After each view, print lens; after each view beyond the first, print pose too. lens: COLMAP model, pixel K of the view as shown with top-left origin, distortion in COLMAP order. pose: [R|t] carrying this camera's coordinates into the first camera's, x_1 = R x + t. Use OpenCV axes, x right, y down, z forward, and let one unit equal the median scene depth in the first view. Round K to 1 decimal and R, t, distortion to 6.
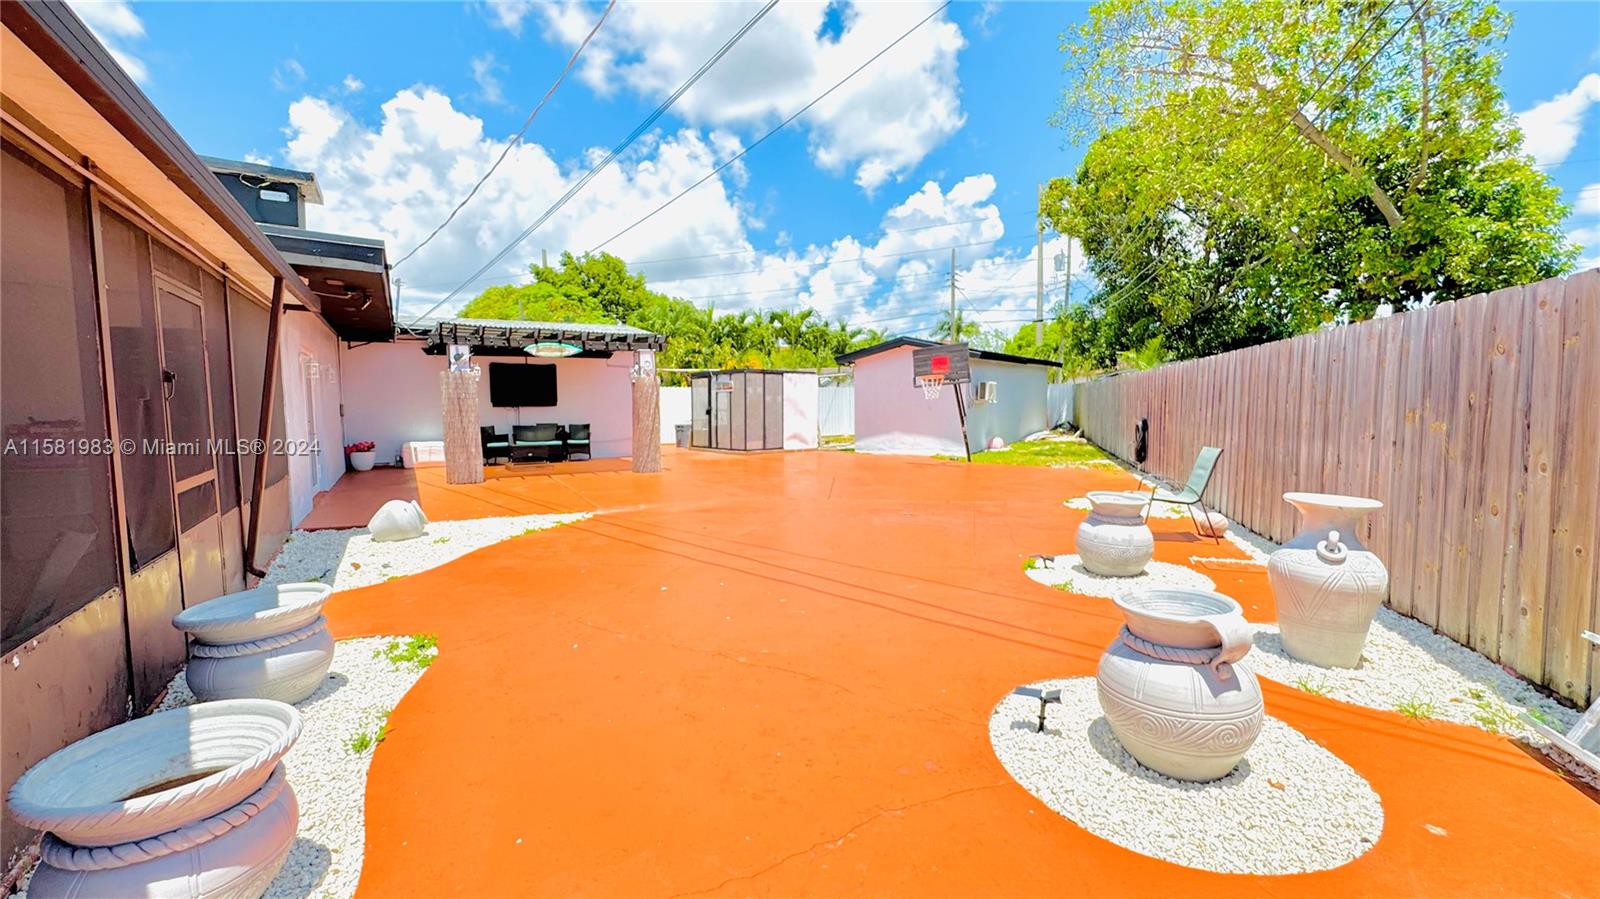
lens RADIAL K [[640.3, 0, 800.0], [0, 640.3, 450.9], [0, 0, 1]] dist [-0.003629, 0.000660]
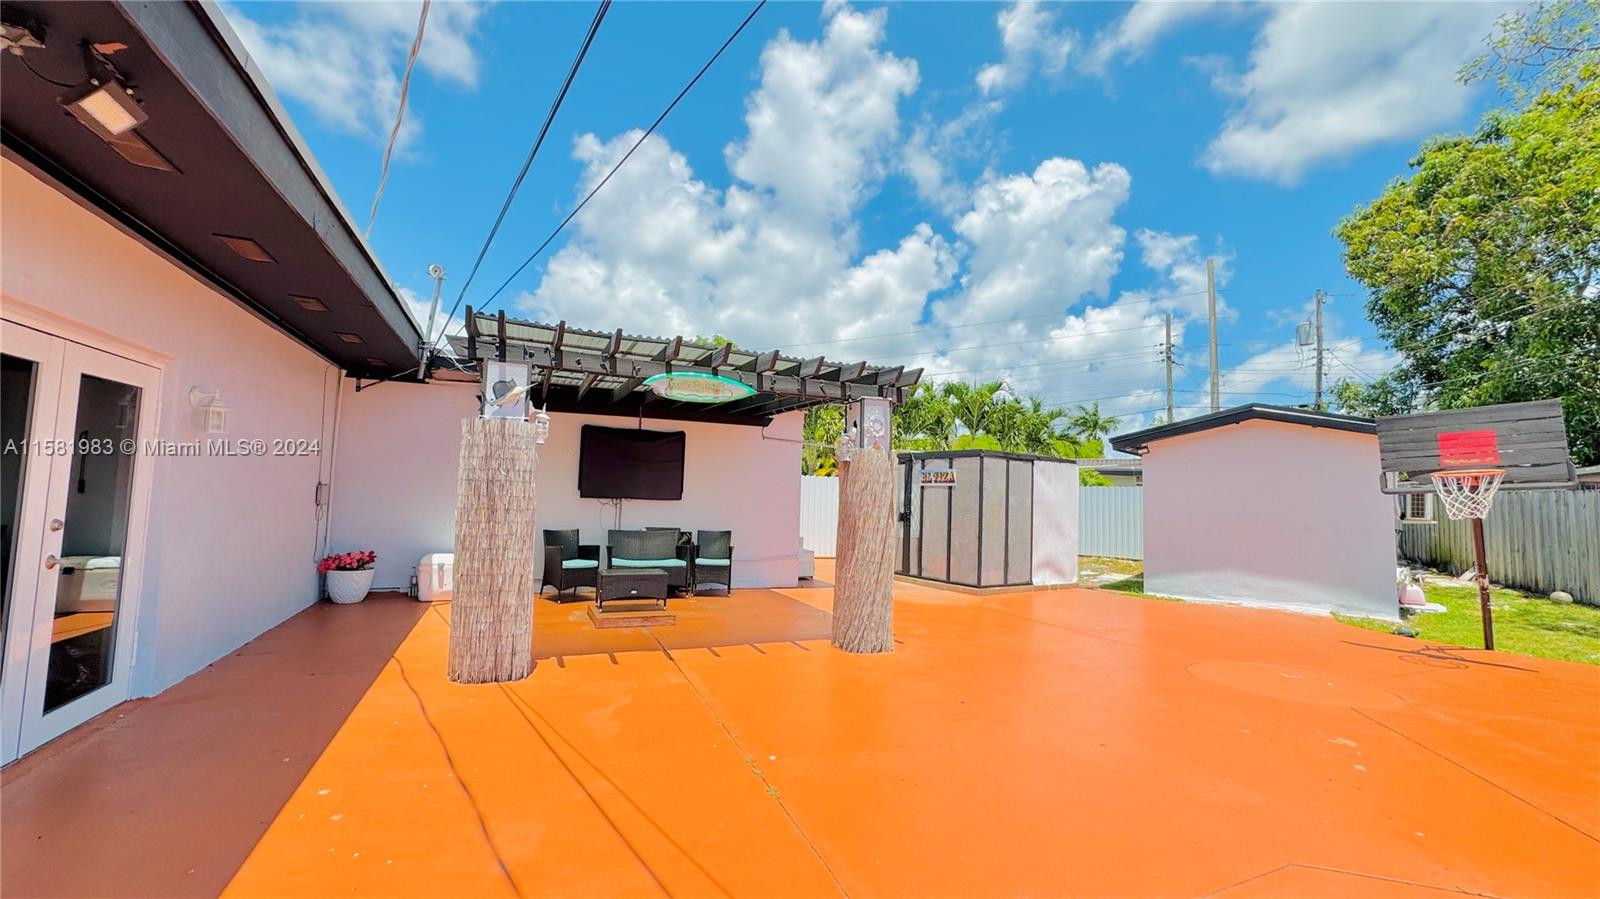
lens RADIAL K [[640.3, 0, 803.2], [0, 640.3, 446.3], [0, 0, 1]] dist [-0.003629, 0.000660]
pose [[0.989903, 0.028878, -0.138774, -0.167925], [-0.049851, 0.987410, -0.150123, -0.032047], [0.132692, 0.155526, 0.978879, 0.380195]]
